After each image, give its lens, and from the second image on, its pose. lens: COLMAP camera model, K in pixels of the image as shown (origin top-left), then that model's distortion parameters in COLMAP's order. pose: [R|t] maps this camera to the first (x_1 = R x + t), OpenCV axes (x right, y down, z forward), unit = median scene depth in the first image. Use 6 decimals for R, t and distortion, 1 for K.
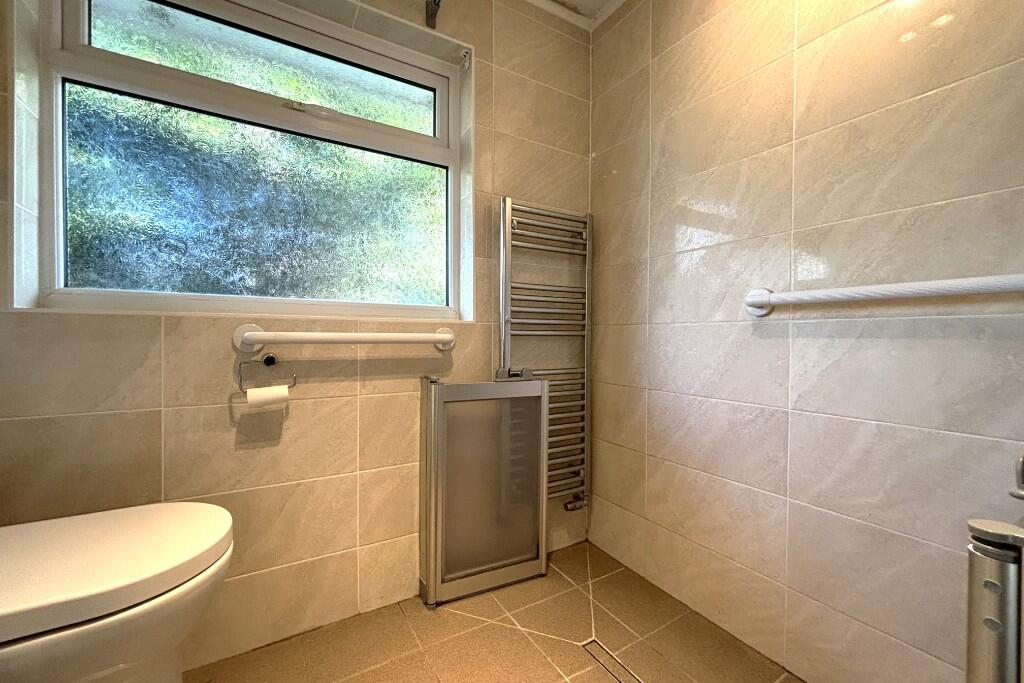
lens RADIAL K [[419.1, 0, 510.8], [0, 419.1, 340.7], [0, 0, 1]] dist [0.007465, 0.000093]
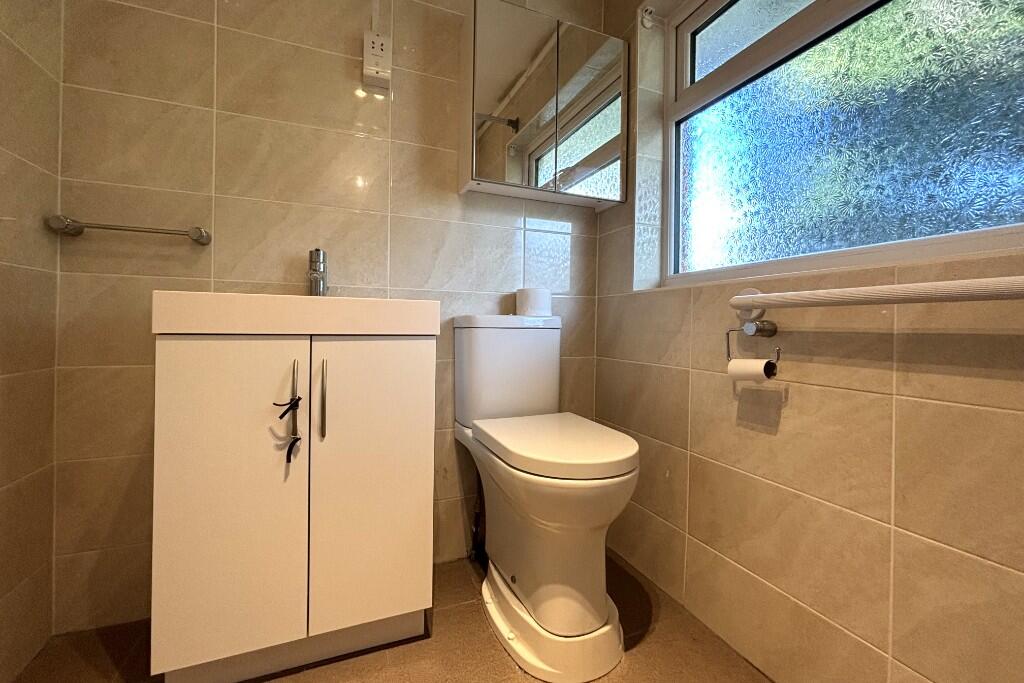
lens RADIAL K [[419.1, 0, 510.8], [0, 419.1, 340.7], [0, 0, 1]] dist [0.007465, 0.000093]
pose [[-0.155932, 0.023996, -0.987476, 0.314855], [-0.028356, 0.999184, 0.028759, 0.058474], [0.987361, 0.032485, -0.155124, 0.612965]]
